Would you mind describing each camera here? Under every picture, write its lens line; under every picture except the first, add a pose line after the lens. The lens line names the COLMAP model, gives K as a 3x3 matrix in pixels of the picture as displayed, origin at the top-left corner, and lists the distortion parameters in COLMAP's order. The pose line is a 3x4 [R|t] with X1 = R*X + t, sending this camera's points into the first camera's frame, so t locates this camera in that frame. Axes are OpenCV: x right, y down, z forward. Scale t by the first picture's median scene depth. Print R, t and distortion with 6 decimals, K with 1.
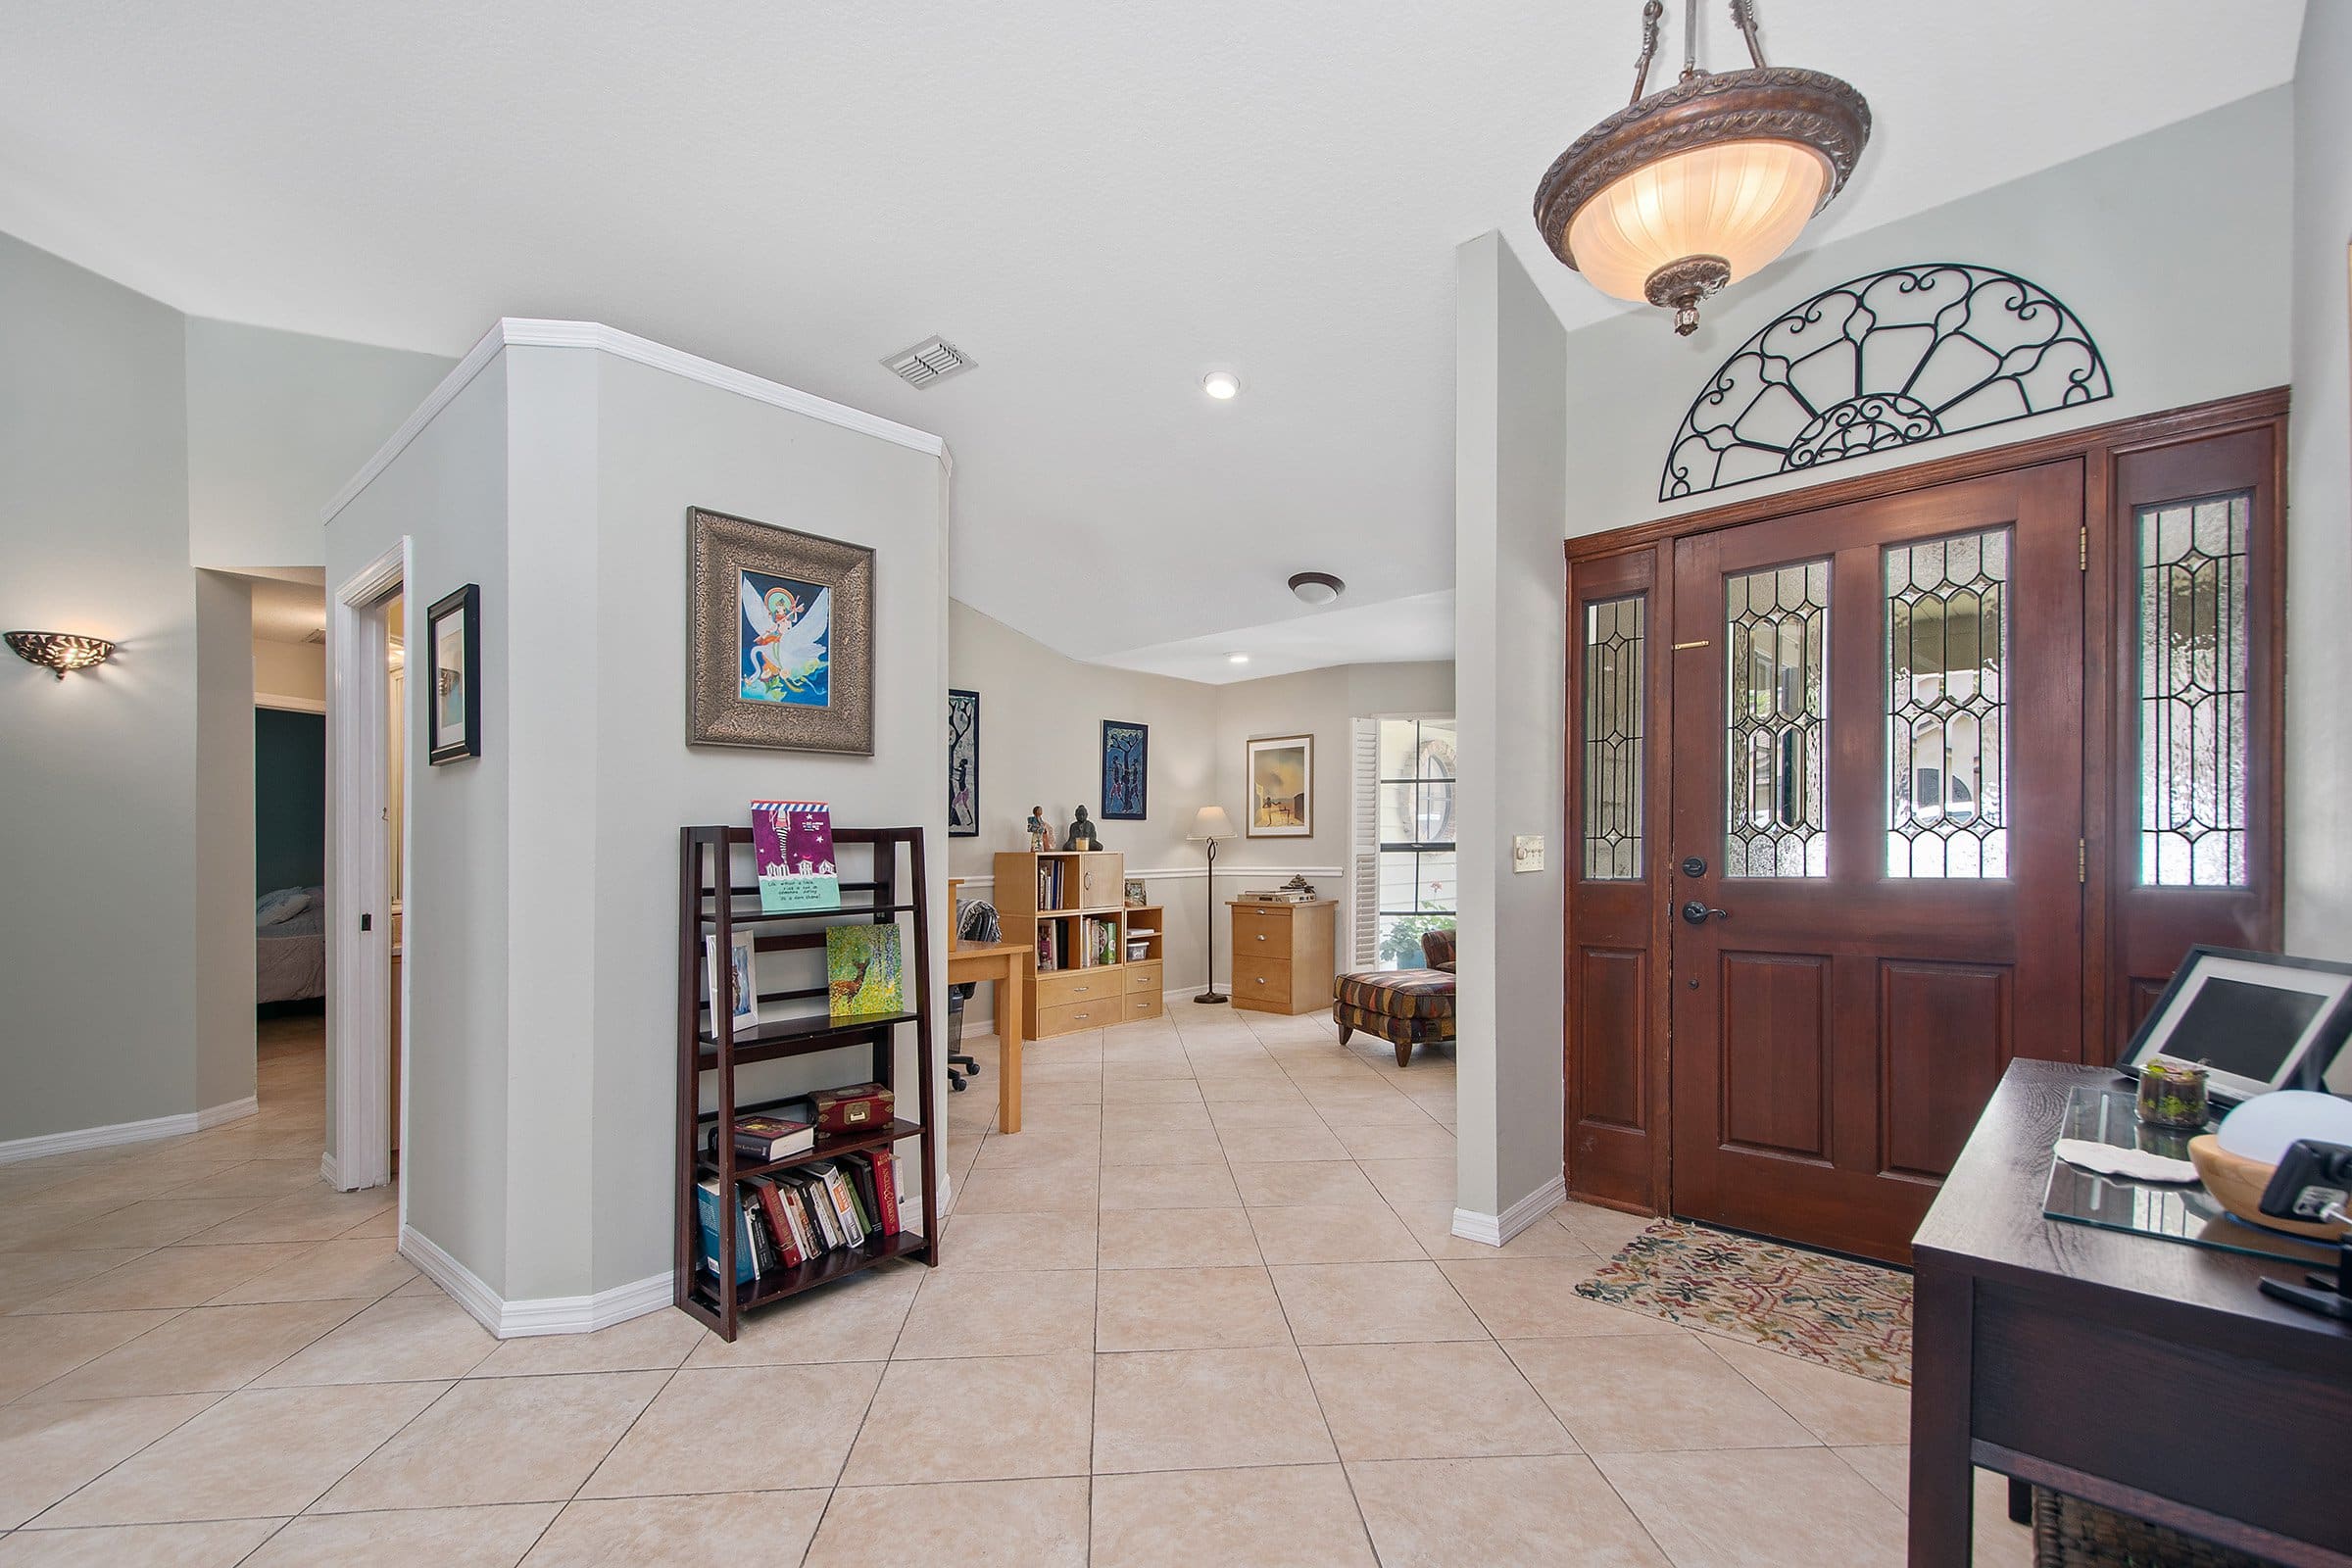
lens RADIAL K [[1035.0, 0, 1120.7], [0, 1035.0, 899.1], [0, 0, 1]] dist [0.011289, -0.001011]
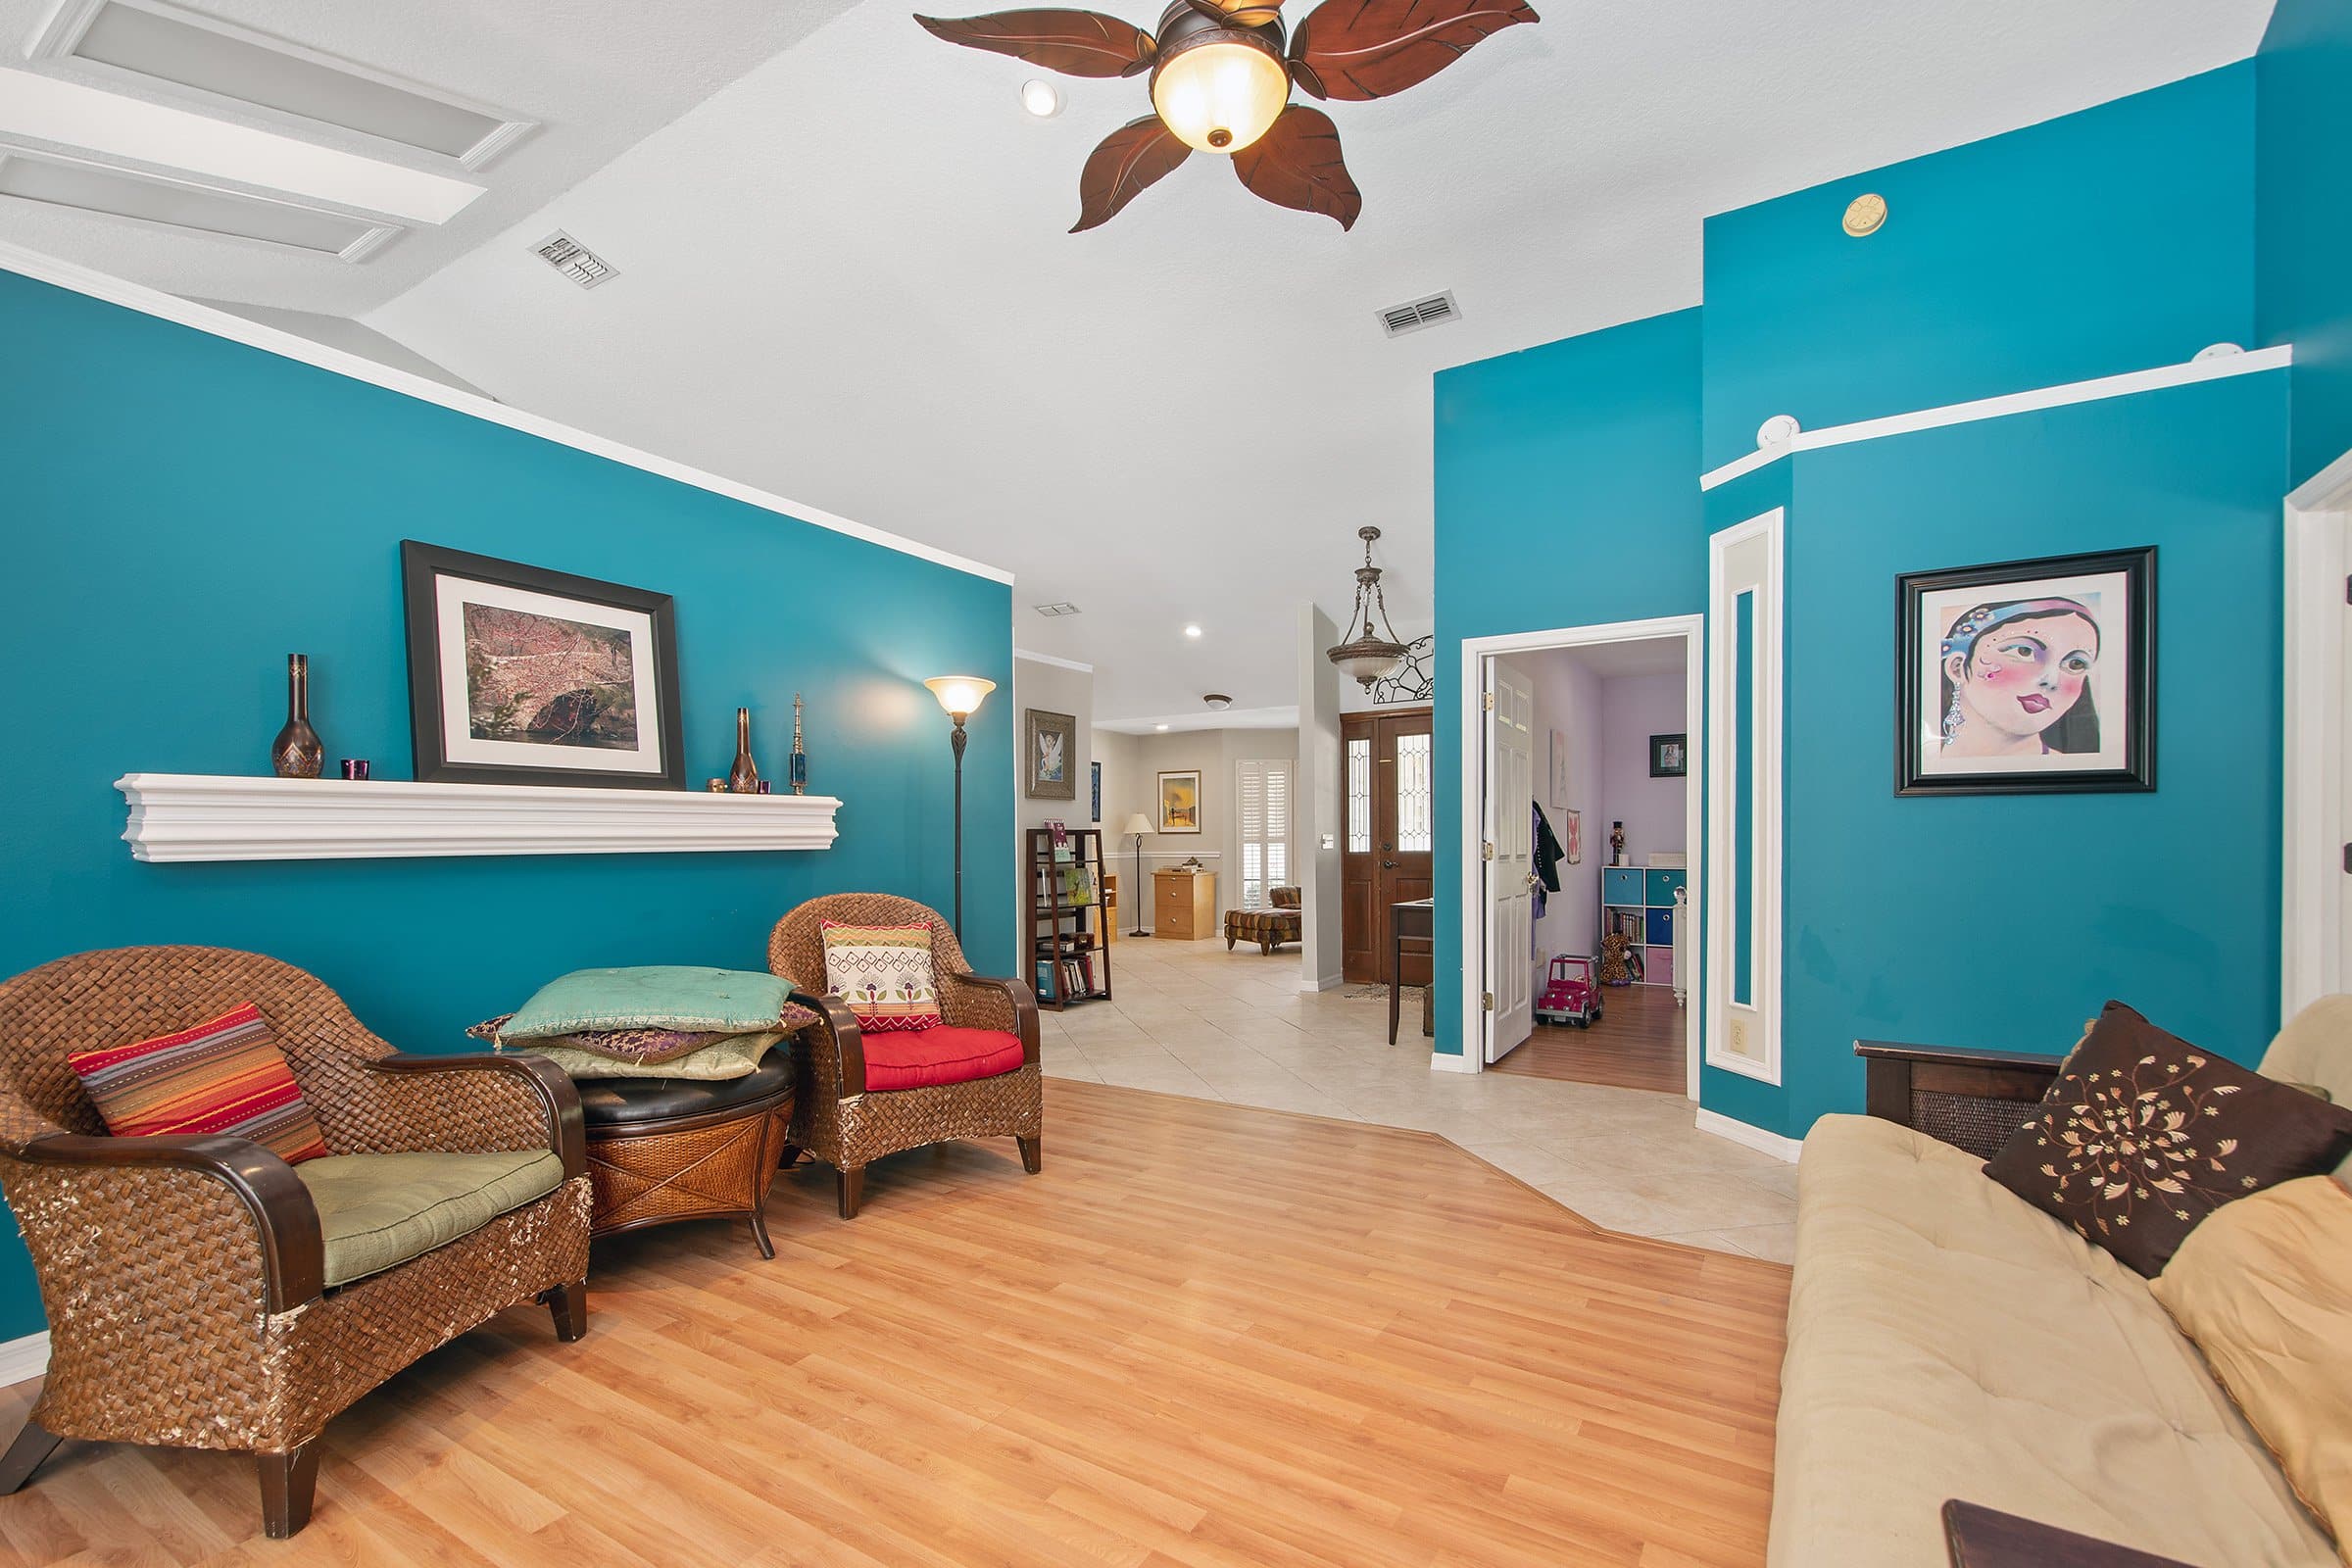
lens RADIAL K [[1035.0, 0, 1163.9], [0, 1035.0, 853.2], [0, 0, 1]] dist [0.011289, -0.001011]
pose [[0.975212, 0.002264, 0.221260, -0.322702], [0.006474, 0.999228, -0.038760, 0.046991], [-0.221177, 0.039232, 0.974444, -0.797600]]
